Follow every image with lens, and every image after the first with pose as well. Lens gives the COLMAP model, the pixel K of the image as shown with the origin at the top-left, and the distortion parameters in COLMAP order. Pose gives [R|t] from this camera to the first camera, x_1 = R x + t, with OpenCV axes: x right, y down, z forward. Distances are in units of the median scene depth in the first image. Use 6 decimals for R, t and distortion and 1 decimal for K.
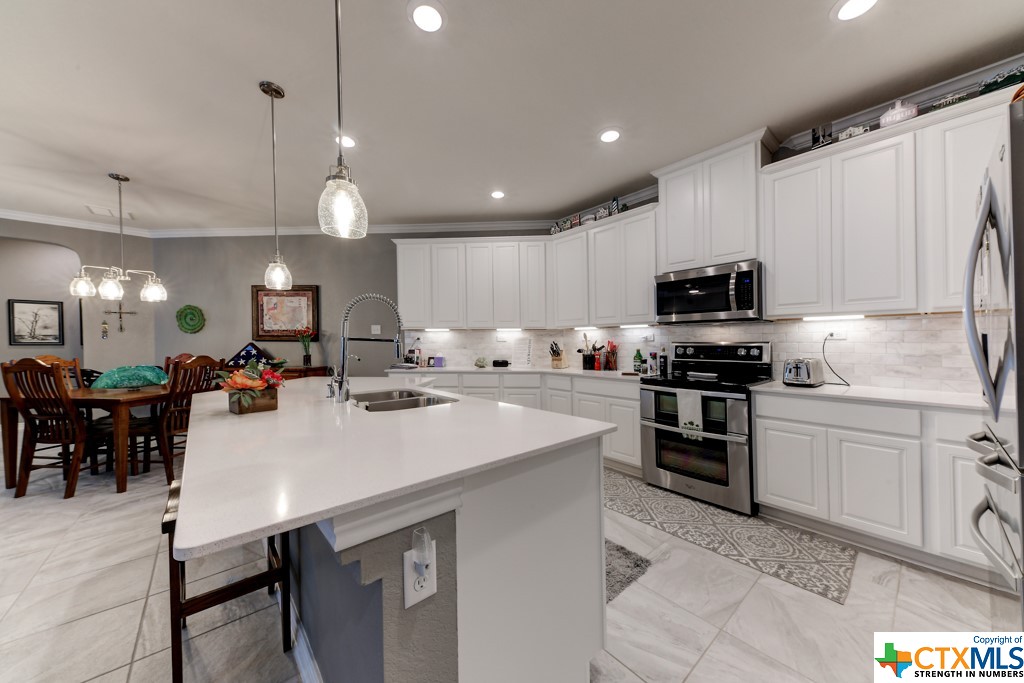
lens RADIAL K [[354.5, 0, 509.0], [0, 354.5, 342.2], [0, 0, 1]] dist [0.018359, -0.003264]
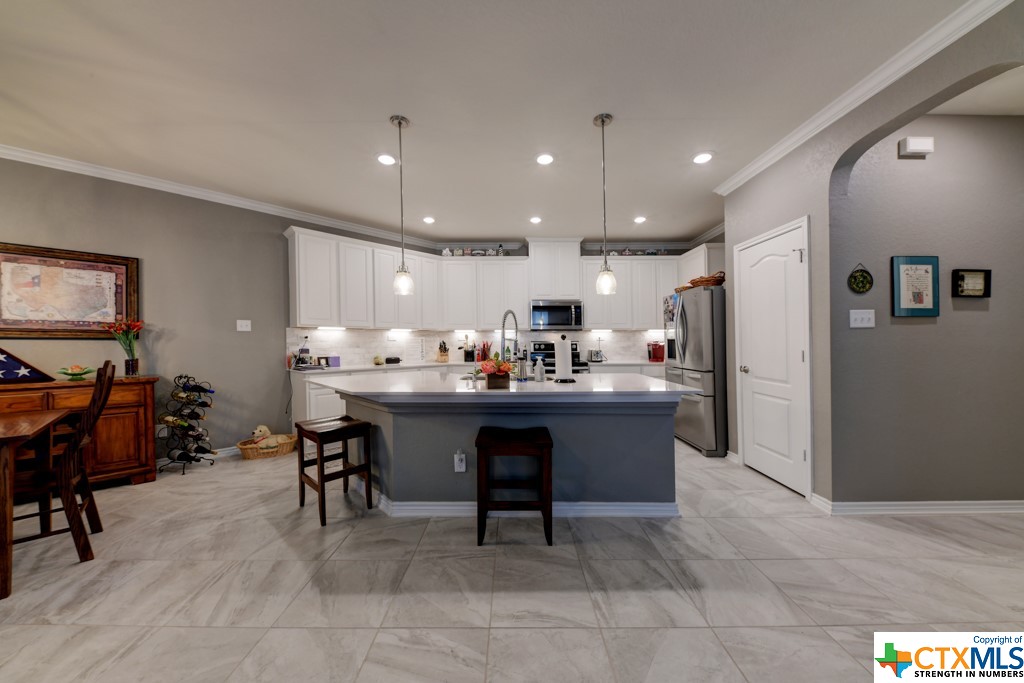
lens RADIAL K [[349.3, 0, 512.0], [0, 349.3, 341.5], [0, 0, 1]] dist [0.000783, -0.003197]
pose [[0.649871, 0.001623, 0.760043, -0.640456], [0.000034, 0.999998, -0.002164, 0.002895], [-0.760044, 0.001432, 0.649870, 0.010412]]
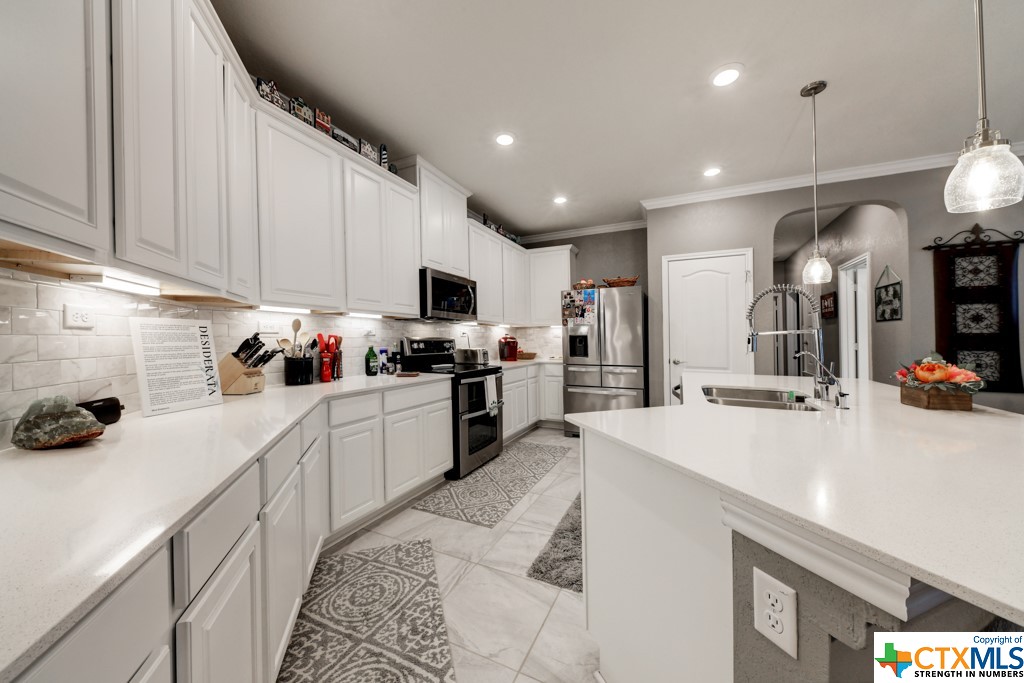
lens RADIAL K [[354.4, 0, 511.1], [0, 354.4, 328.5], [0, 0, 1]] dist [0.000212, -0.000003]
pose [[-0.403380, 0.032286, 0.914463, -0.400797], [0.000790, 0.999389, -0.034937, 0.008099], [-0.915032, -0.013370, -0.403159, 0.865560]]
